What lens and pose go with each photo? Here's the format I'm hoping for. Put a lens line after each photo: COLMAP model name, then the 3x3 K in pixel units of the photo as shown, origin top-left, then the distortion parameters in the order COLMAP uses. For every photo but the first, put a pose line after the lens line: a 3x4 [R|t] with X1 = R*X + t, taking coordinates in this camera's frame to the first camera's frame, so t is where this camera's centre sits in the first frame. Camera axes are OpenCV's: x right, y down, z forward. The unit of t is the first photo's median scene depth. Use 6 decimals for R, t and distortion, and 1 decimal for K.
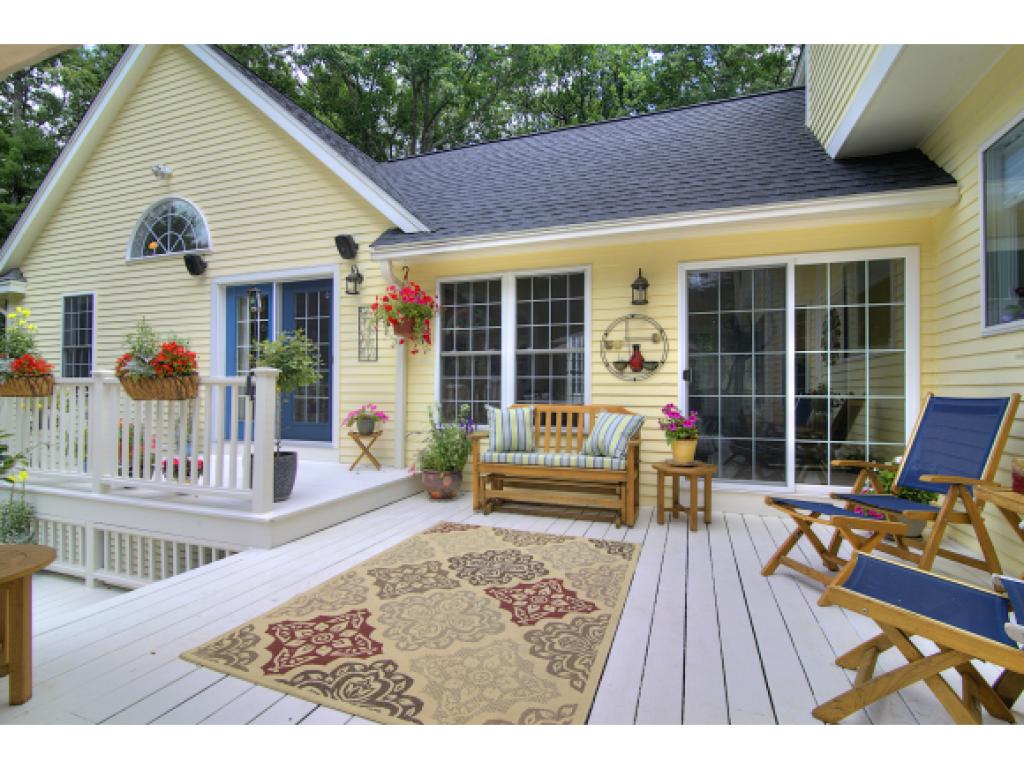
lens RADIAL K [[492.8, 0, 513.4], [0, 492.8, 382.5], [0, 0, 1]] dist [-0.015793, 0.001231]
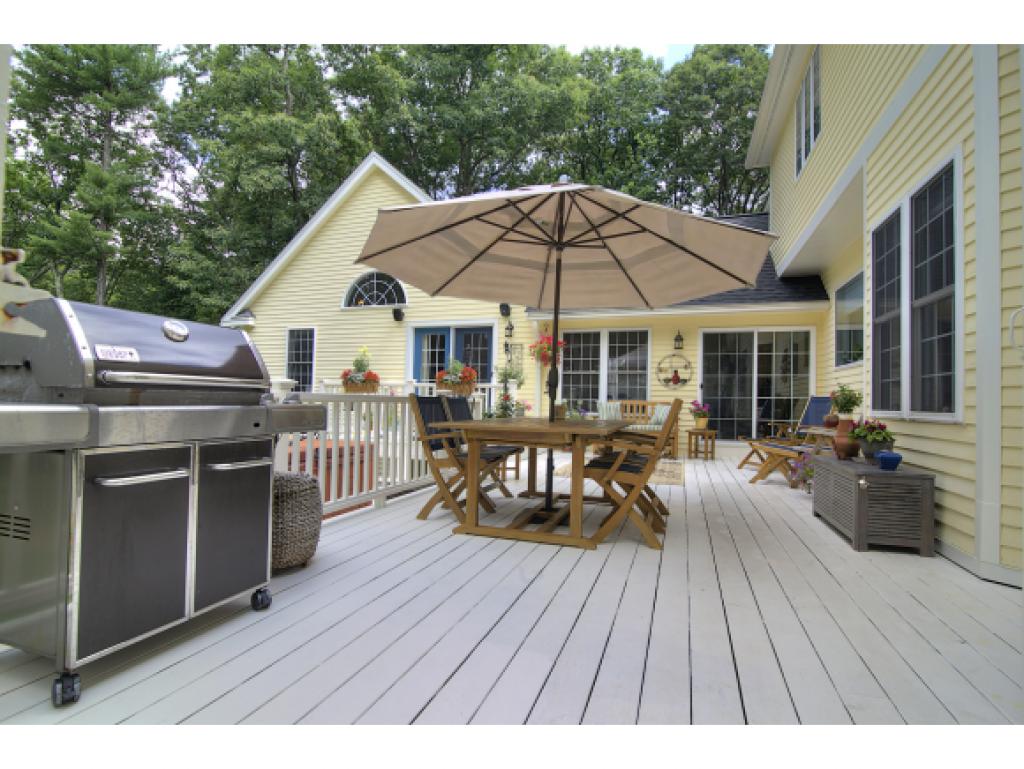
lens RADIAL K [[492.8, 0, 508.3], [0, 492.8, 389.5], [0, 0, 1]] dist [-0.015793, 0.001231]
pose [[0.999846, 0.017032, -0.004198, -0.379738], [-0.017092, 0.999746, -0.014675, 0.036378], [0.003947, 0.014744, 0.999884, -0.882606]]
